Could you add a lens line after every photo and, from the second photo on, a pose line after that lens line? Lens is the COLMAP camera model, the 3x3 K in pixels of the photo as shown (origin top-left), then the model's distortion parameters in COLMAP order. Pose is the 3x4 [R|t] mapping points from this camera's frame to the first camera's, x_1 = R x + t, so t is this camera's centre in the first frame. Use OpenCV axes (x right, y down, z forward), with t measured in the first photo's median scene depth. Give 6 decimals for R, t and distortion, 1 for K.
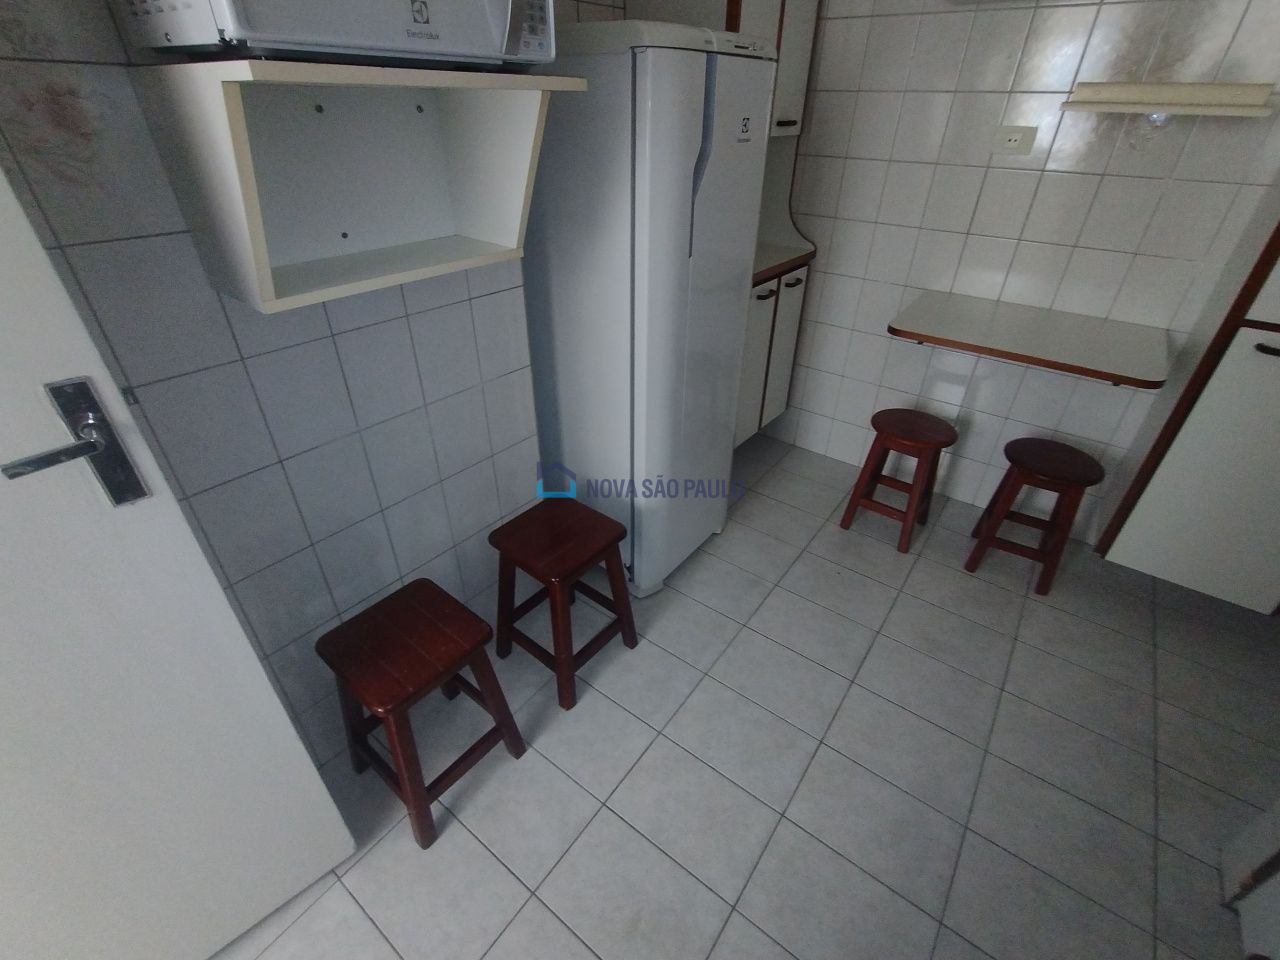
lens RADIAL K [[578.1, 0, 637.0], [0, 578.1, 473.5], [0, 0, 1]] dist [-0.005505, -0.000091]
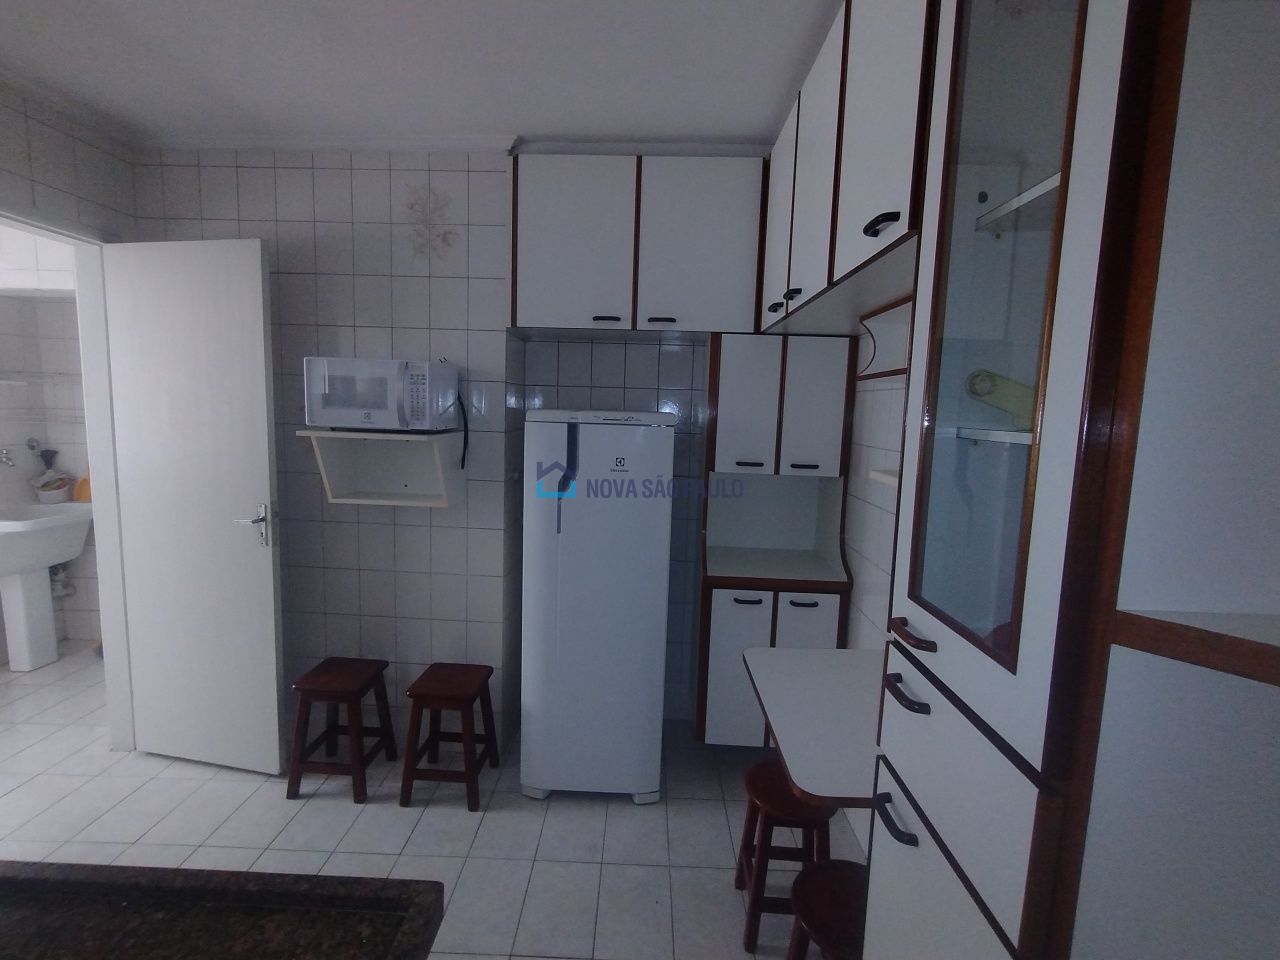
lens RADIAL K [[578.1, 0, 638.1], [0, 578.1, 477.6], [0, 0, 1]] dist [-0.005505, -0.000091]
pose [[0.589304, 0.106175, -0.800905, 1.423482], [-0.461755, 0.857720, -0.226051, -0.252360], [0.662951, 0.503034, 0.554484, 0.220866]]
